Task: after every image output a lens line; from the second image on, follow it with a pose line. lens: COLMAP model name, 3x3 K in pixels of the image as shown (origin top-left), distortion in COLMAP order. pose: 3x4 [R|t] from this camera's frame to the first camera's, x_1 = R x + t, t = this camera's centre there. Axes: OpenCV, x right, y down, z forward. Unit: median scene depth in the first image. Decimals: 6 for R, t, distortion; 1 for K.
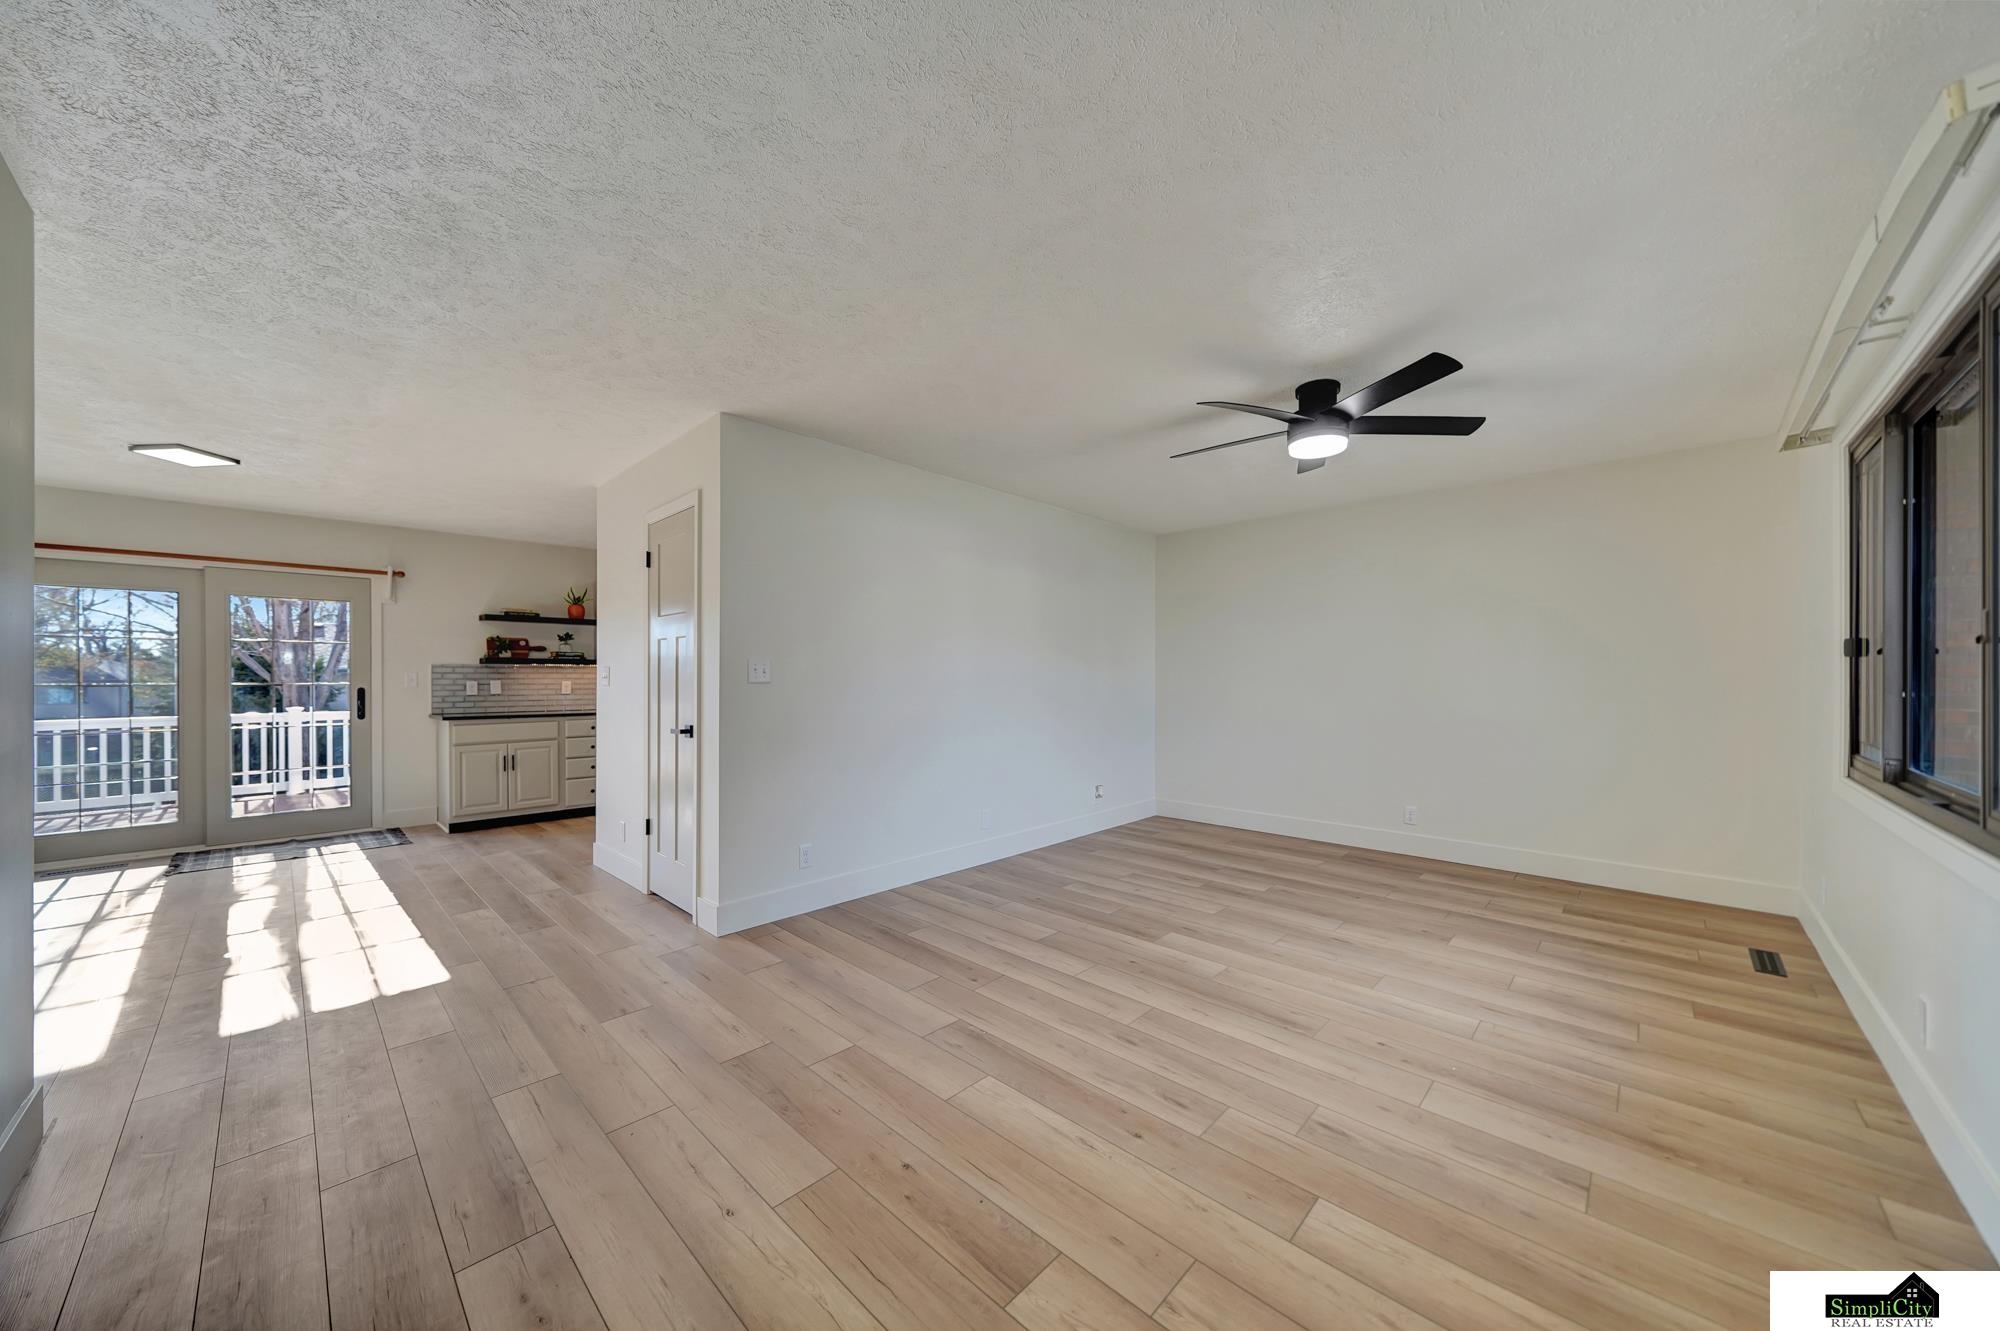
lens RADIAL K [[692.9, 0, 981.4], [0, 692.9, 670.9], [0, 0, 1]] dist [-0.002777, -0.001409]
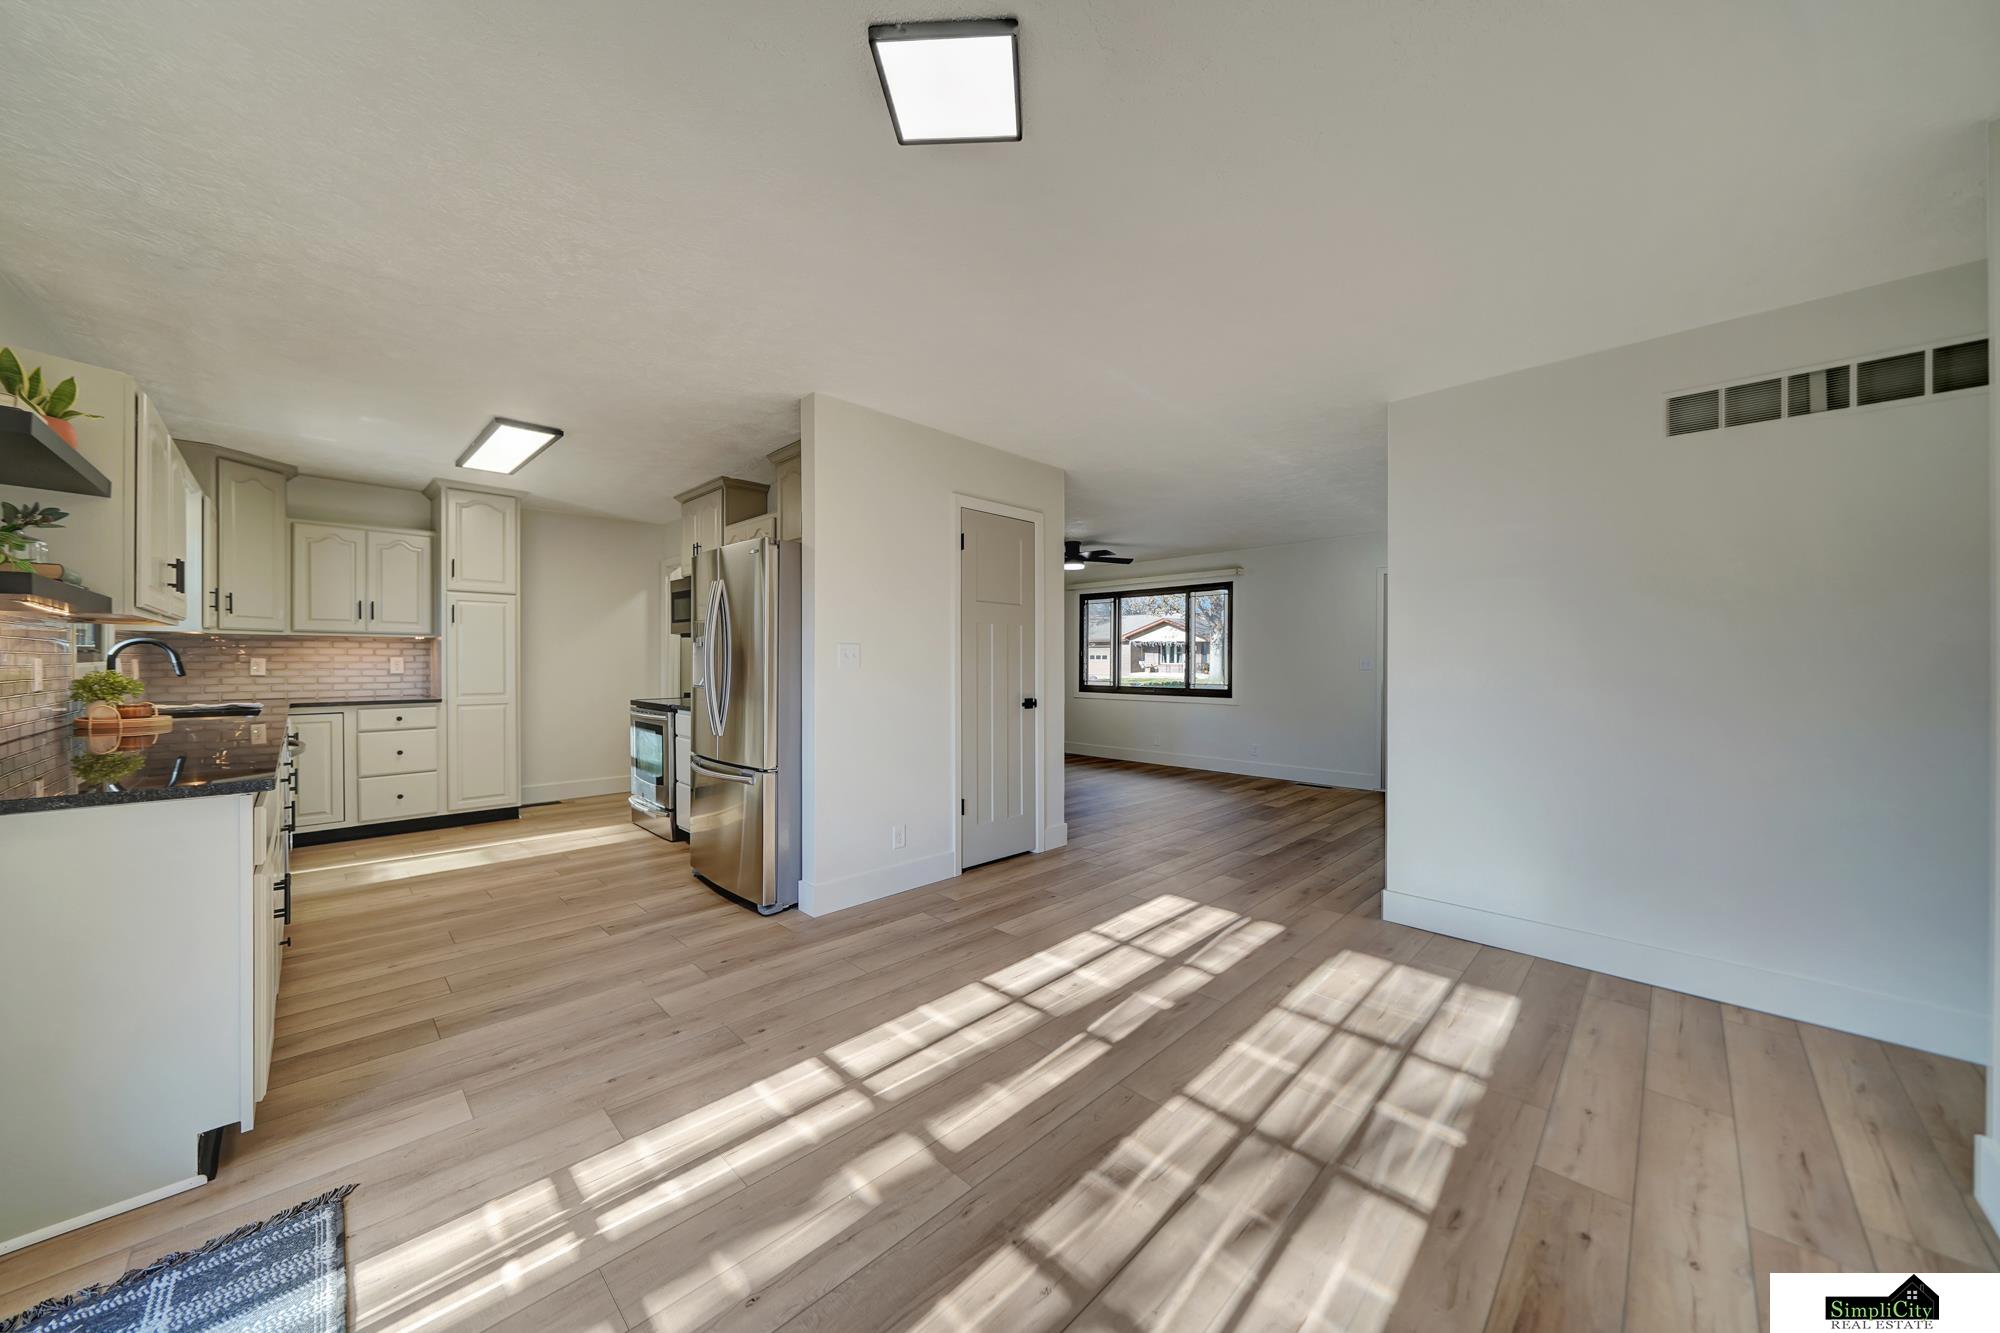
lens RADIAL K [[692.9, 0, 1004.1], [0, 692.9, 666.6], [0, 0, 1]] dist [-0.002777, -0.001409]
pose [[0.004079, -0.006609, 0.999970, -0.986968], [-0.021032, 0.999756, 0.006694, 0.006612], [-0.999770, -0.021058, 0.003939, 0.619712]]
